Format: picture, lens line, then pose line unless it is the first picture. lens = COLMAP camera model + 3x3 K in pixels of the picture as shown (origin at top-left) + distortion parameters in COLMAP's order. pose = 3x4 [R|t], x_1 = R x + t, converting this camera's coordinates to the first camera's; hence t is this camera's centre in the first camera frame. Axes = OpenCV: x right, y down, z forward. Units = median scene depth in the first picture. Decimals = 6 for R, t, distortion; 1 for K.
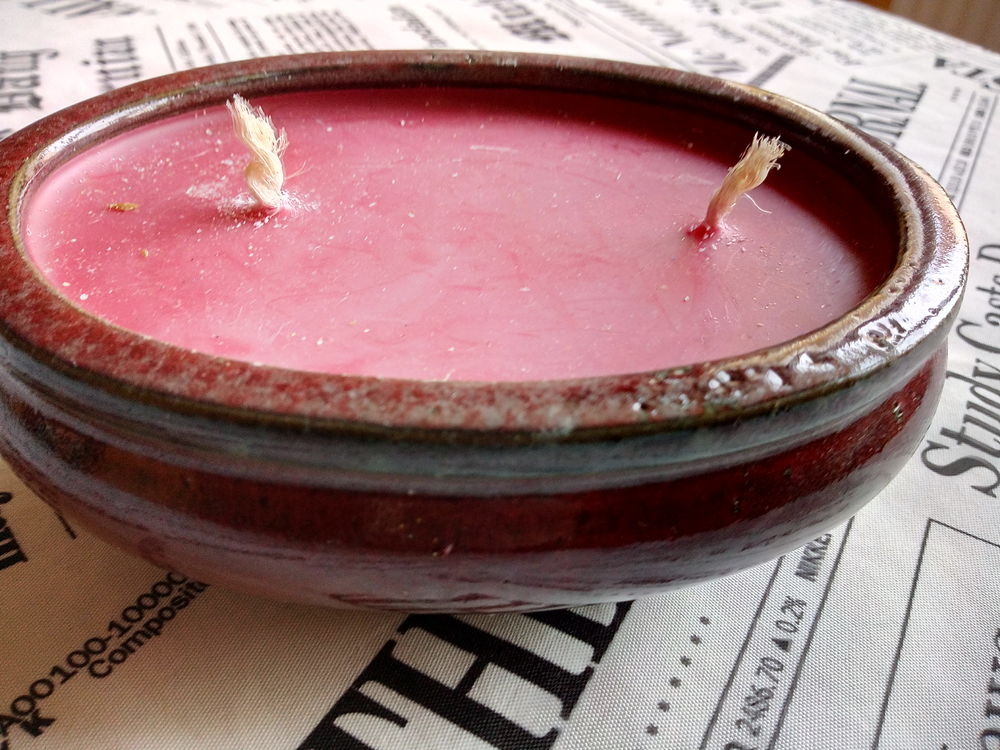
lens RADIAL K [[812.1, 0, 500.0], [0, 812.1, 375.0], [0, 0, 1]] dist [0.103691, -0.250692]
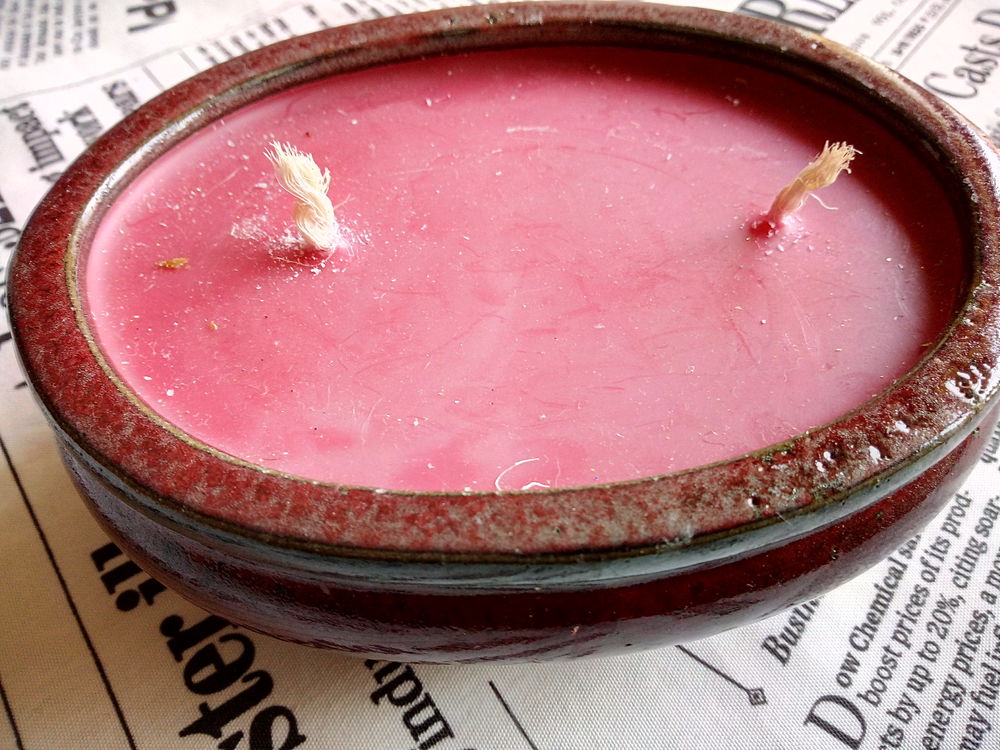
lens RADIAL K [[812.1, 0, 500.0], [0, 812.1, 375.0], [0, 0, 1]] dist [0.103691, -0.250692]
pose [[0.994376, -0.105910, 0.000593, -0.096569], [0.103115, 0.969385, 0.222847, -0.278656], [-0.024176, -0.221533, 0.974853, 0.013265]]
